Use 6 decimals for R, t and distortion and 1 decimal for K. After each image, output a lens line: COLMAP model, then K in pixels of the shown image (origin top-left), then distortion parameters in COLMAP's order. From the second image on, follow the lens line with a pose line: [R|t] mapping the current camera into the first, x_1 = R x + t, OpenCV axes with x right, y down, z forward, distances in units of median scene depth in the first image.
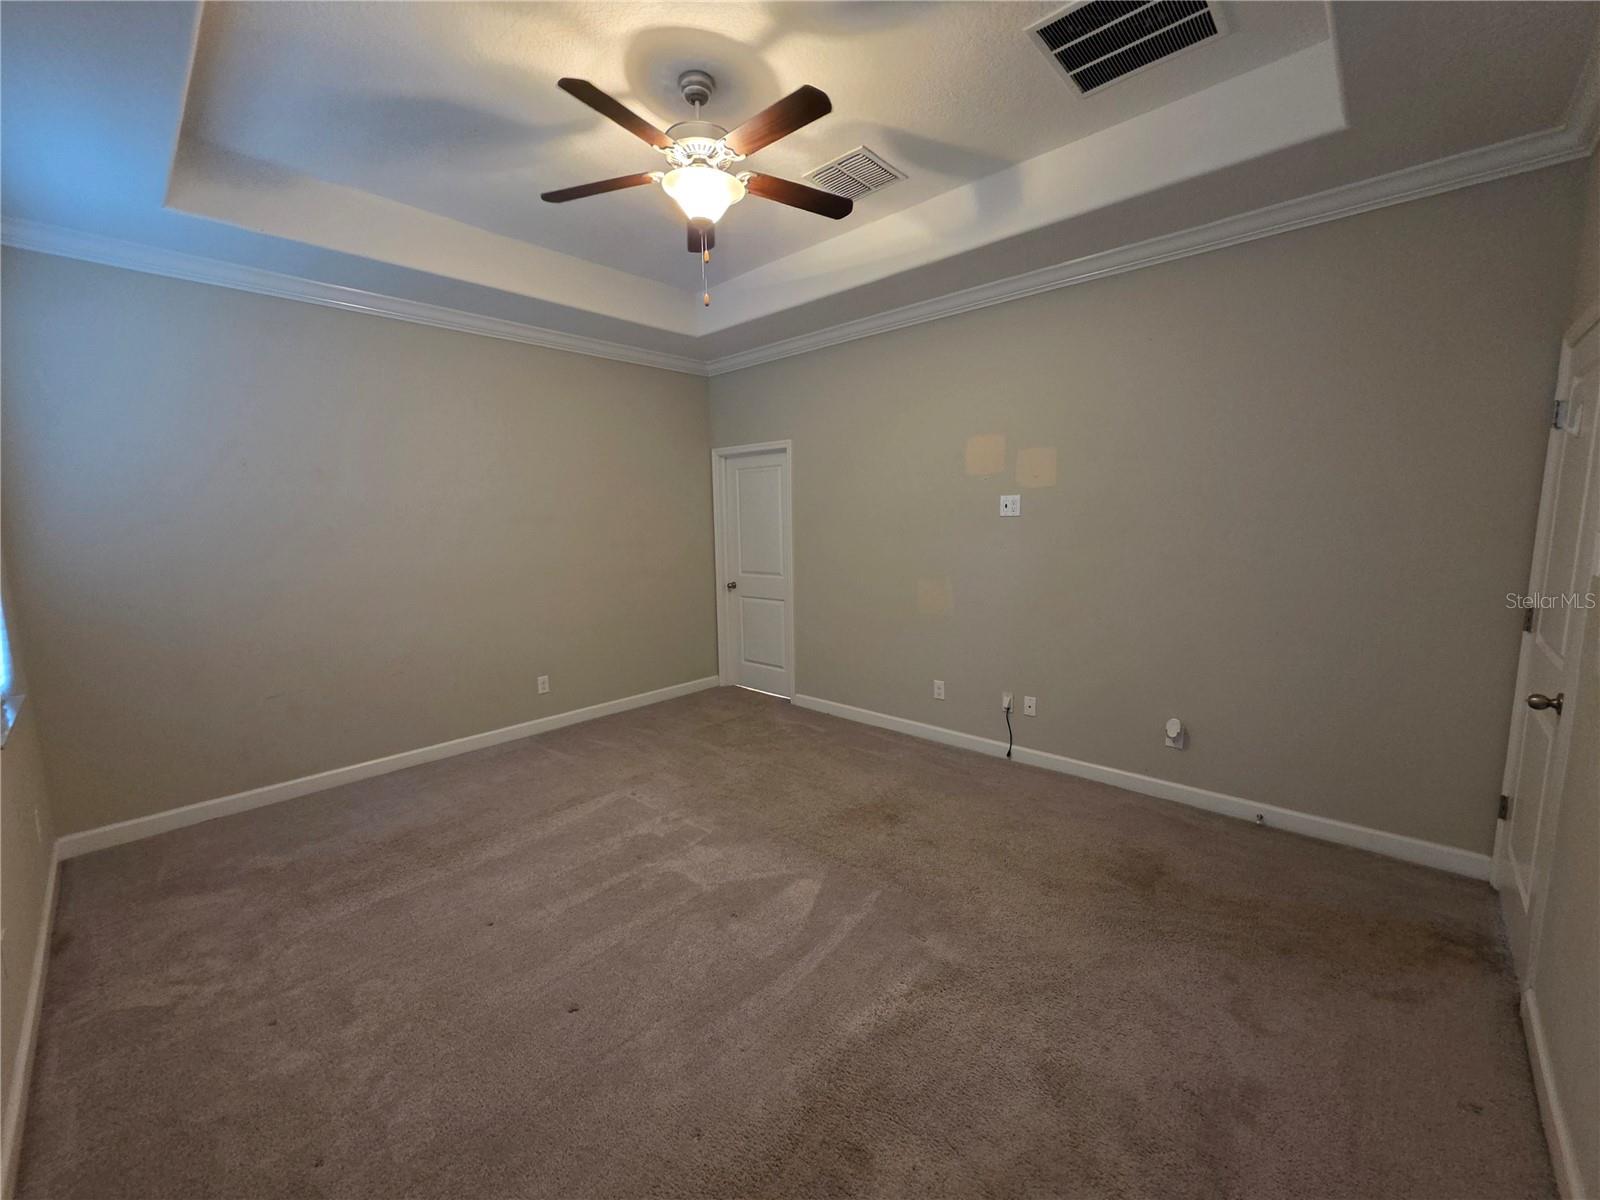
lens RADIAL K [[642.9, 0, 800.0], [0, 642.9, 600.0], [0, 0, 1]] dist [-0.001406, -0.000164]
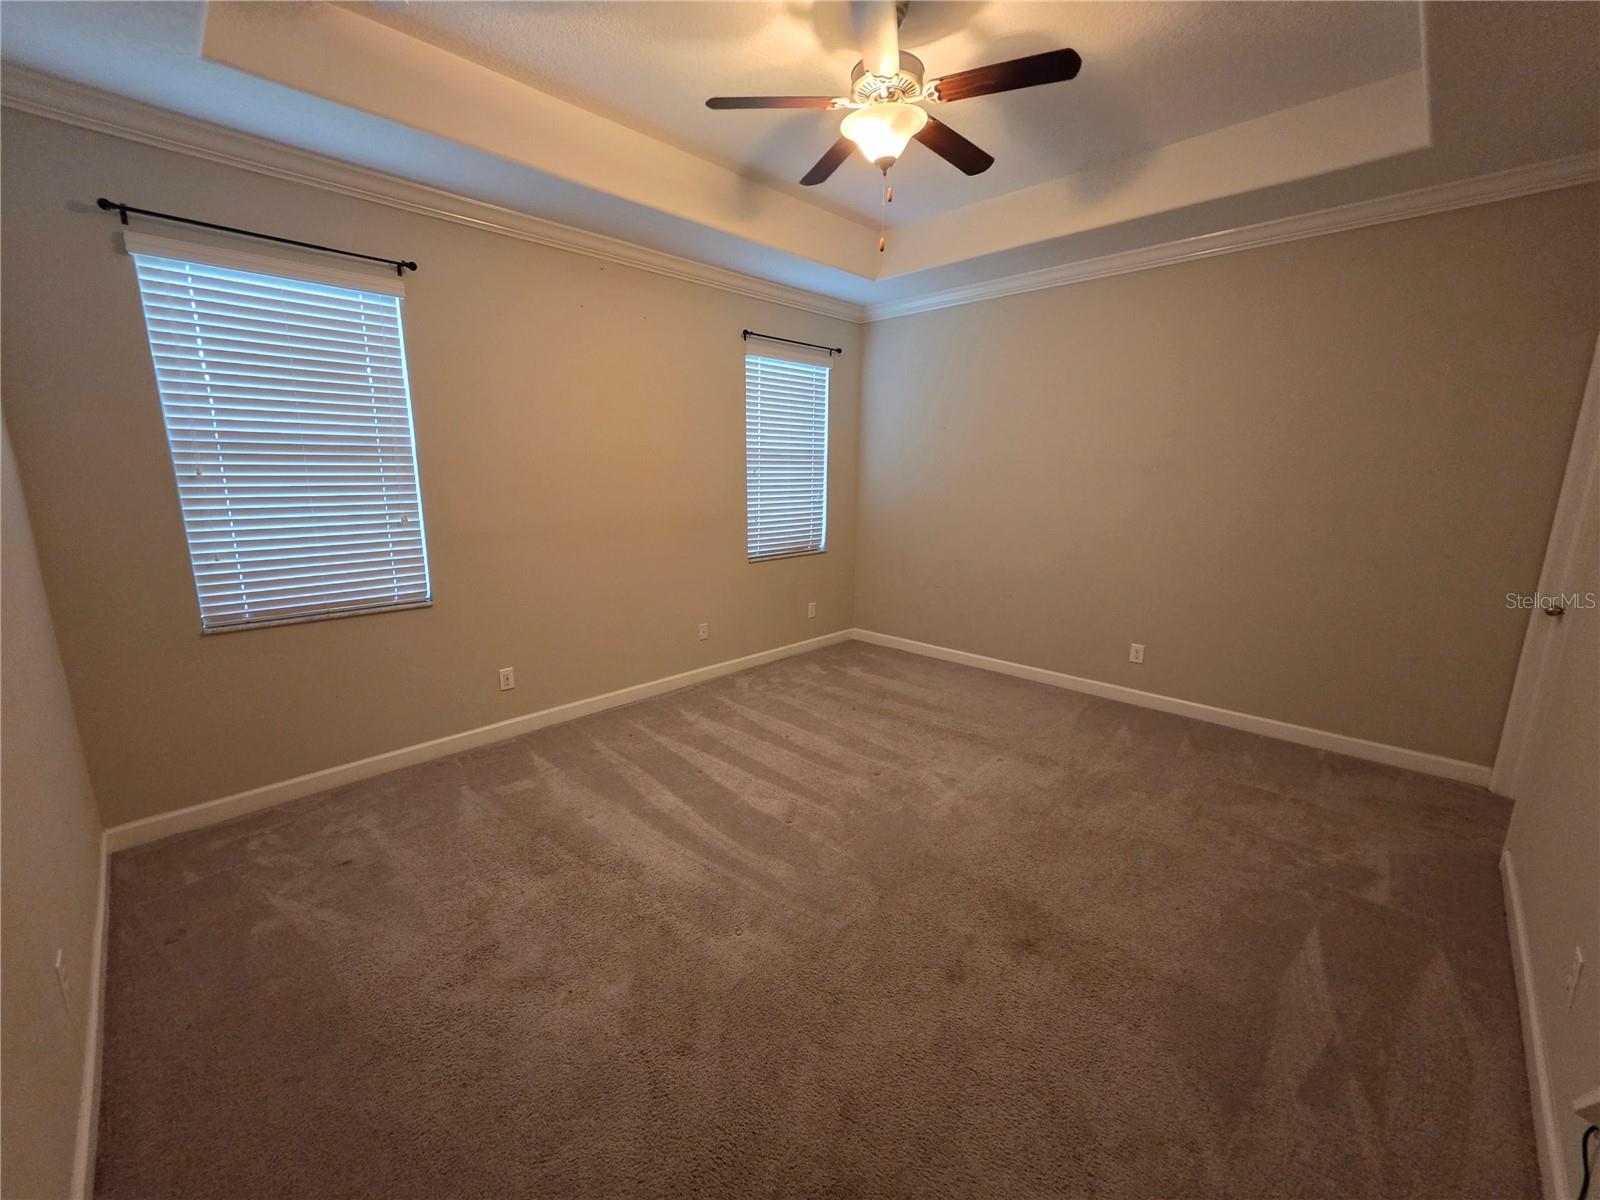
lens RADIAL K [[642.8, 0, 792.7], [0, 642.8, 599.7], [0, 0, 1]] dist [0.000212, 0.000018]
pose [[-0.016911, 0.211211, -0.977294, 0.515199], [-0.143700, 0.966773, 0.211424, -0.067878], [0.989477, 0.144013, 0.014002, 0.539073]]
